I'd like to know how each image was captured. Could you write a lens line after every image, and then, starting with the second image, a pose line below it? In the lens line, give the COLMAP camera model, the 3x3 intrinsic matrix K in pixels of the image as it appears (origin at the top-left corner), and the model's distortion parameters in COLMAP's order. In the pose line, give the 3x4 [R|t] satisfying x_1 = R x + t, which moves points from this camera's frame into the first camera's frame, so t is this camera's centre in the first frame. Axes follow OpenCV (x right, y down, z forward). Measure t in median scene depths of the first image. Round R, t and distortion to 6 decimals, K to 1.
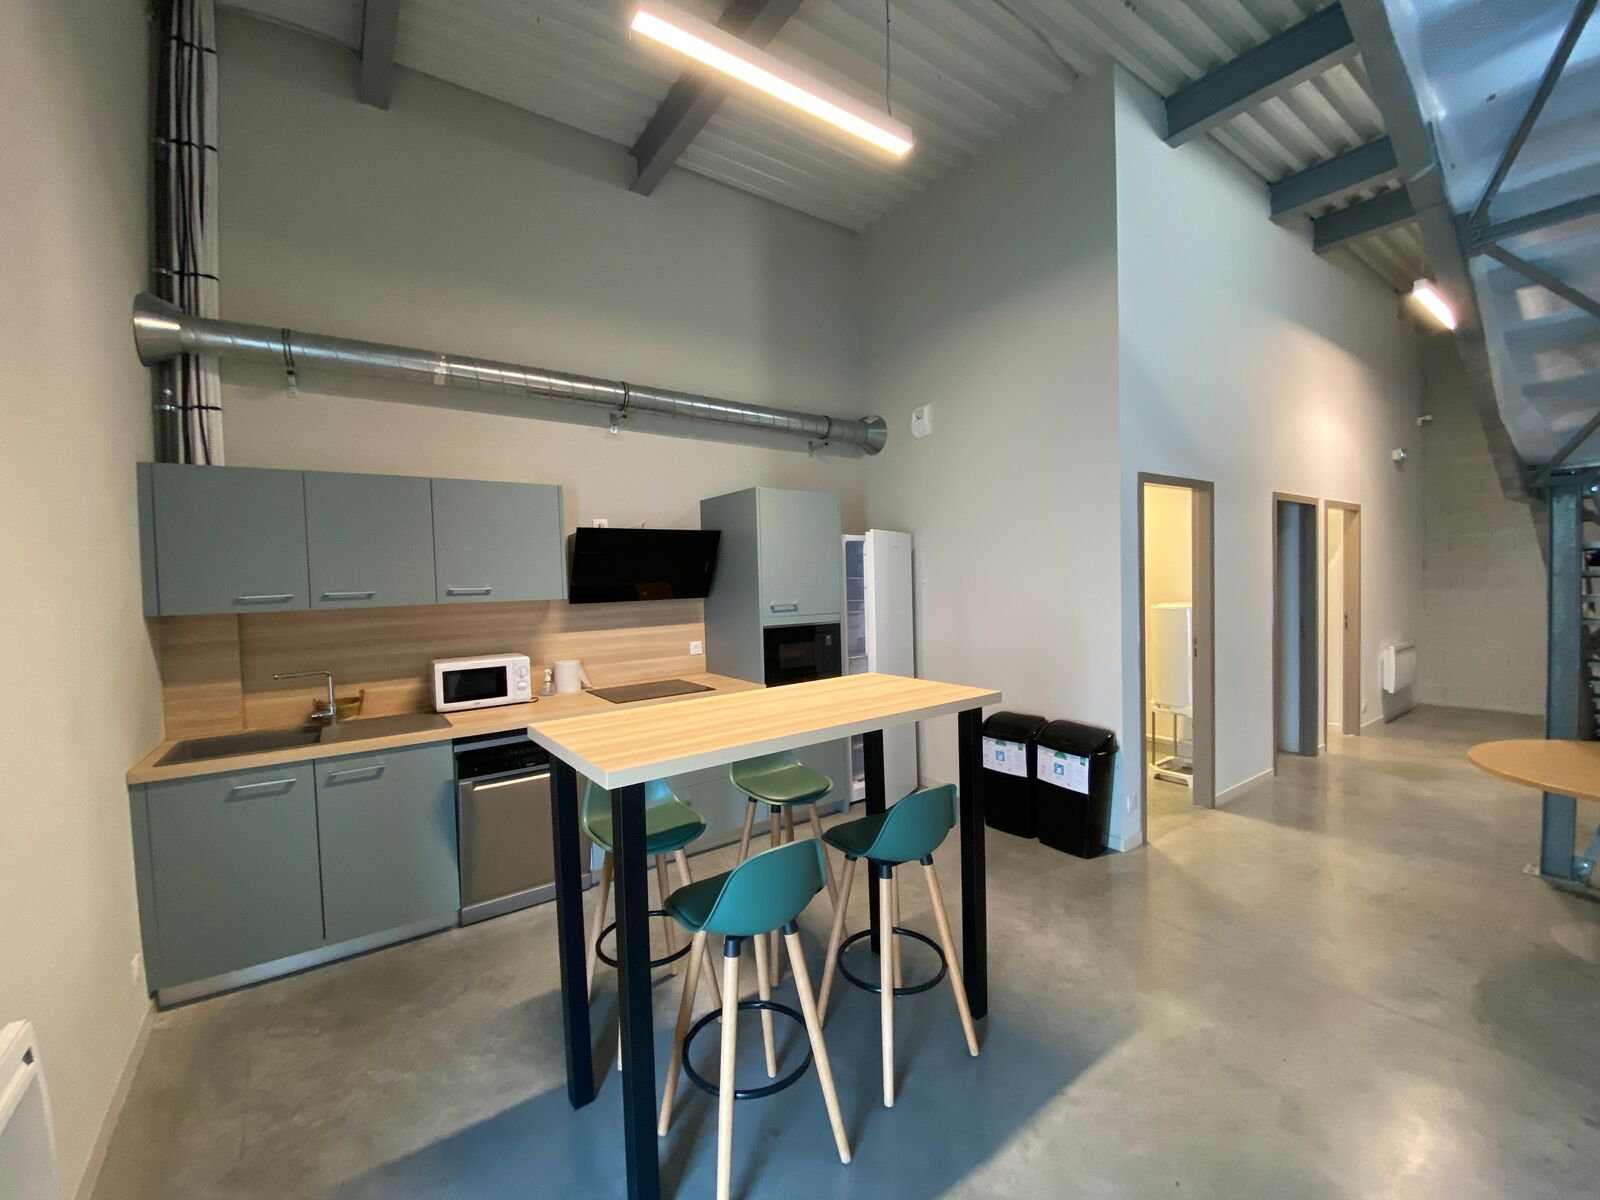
lens RADIAL K [[631.1, 0, 800.0], [0, 631.1, 600.0], [0, 0, 1]] dist [0.040373, -0.029801]
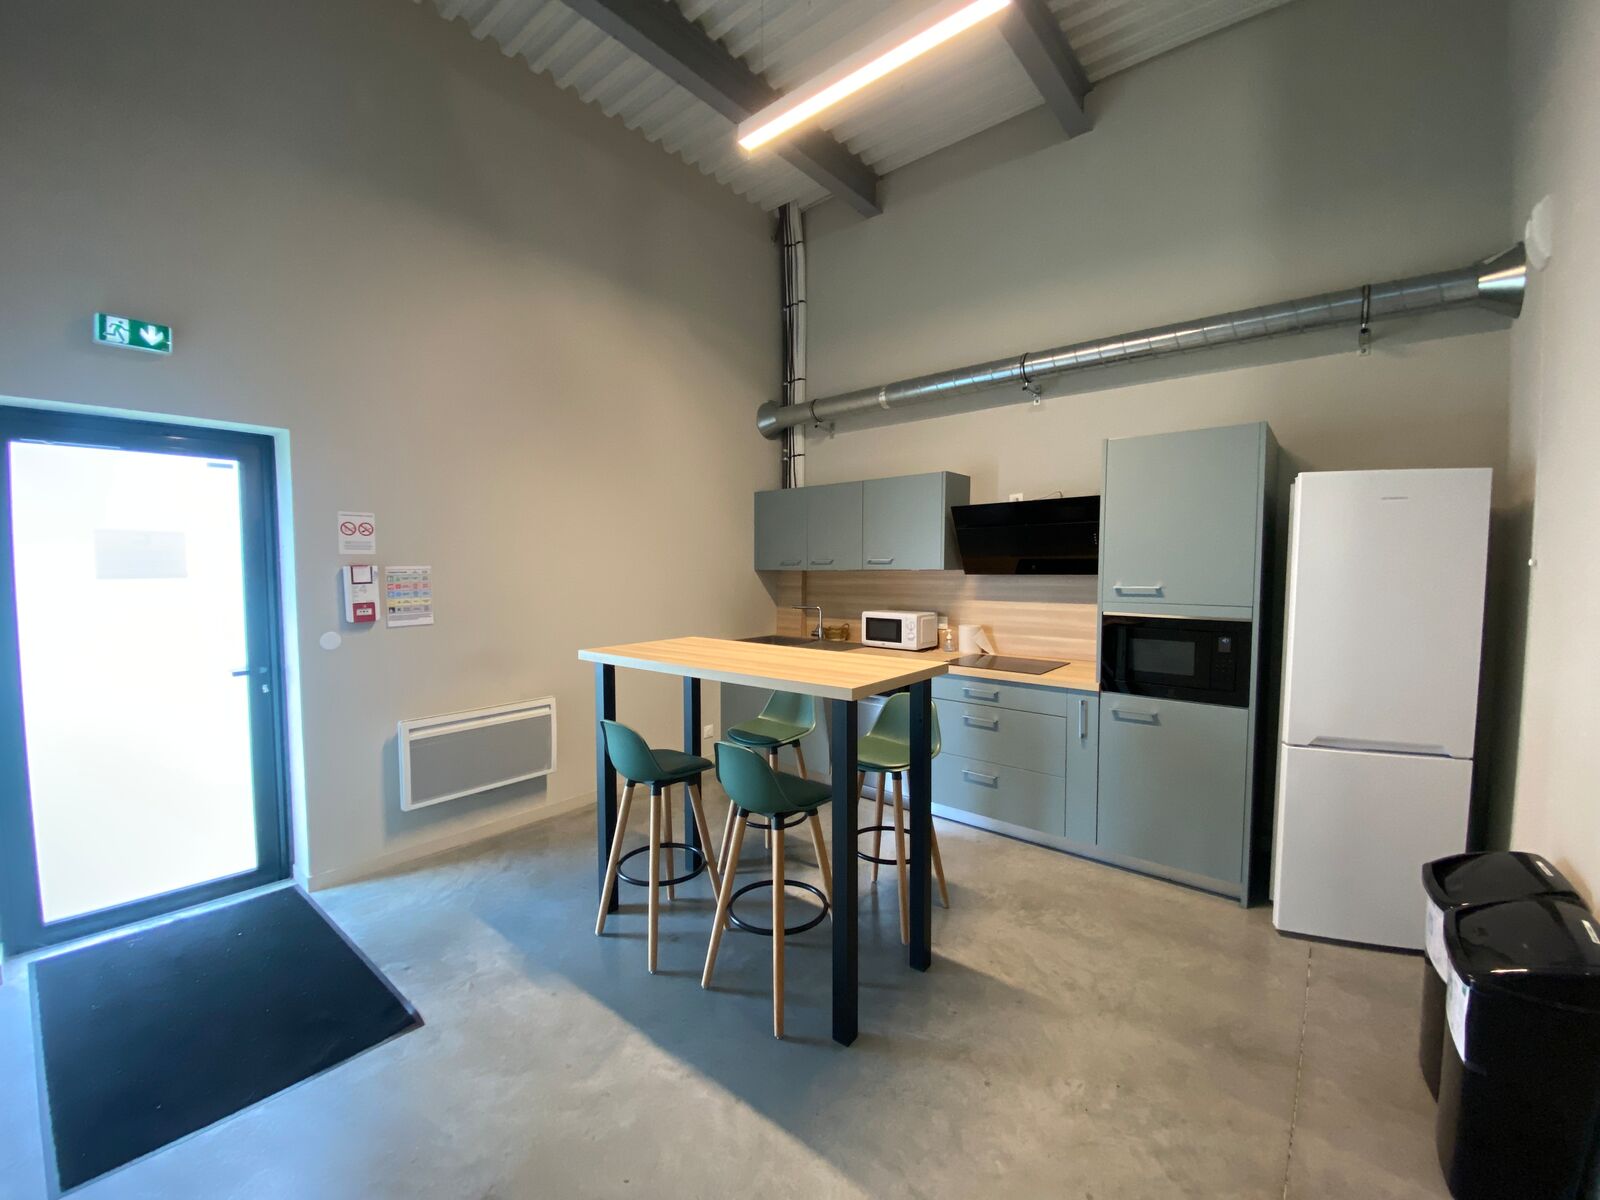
lens RADIAL K [[631.1, 0, 800.0], [0, 631.1, 600.0], [0, 0, 1]] dist [0.040373, -0.029801]
pose [[0.278653, 0.081957, -0.956889, 0.709876], [-0.033769, 0.996572, 0.075522, -0.025971], [0.959798, 0.011269, 0.280465, 0.448188]]
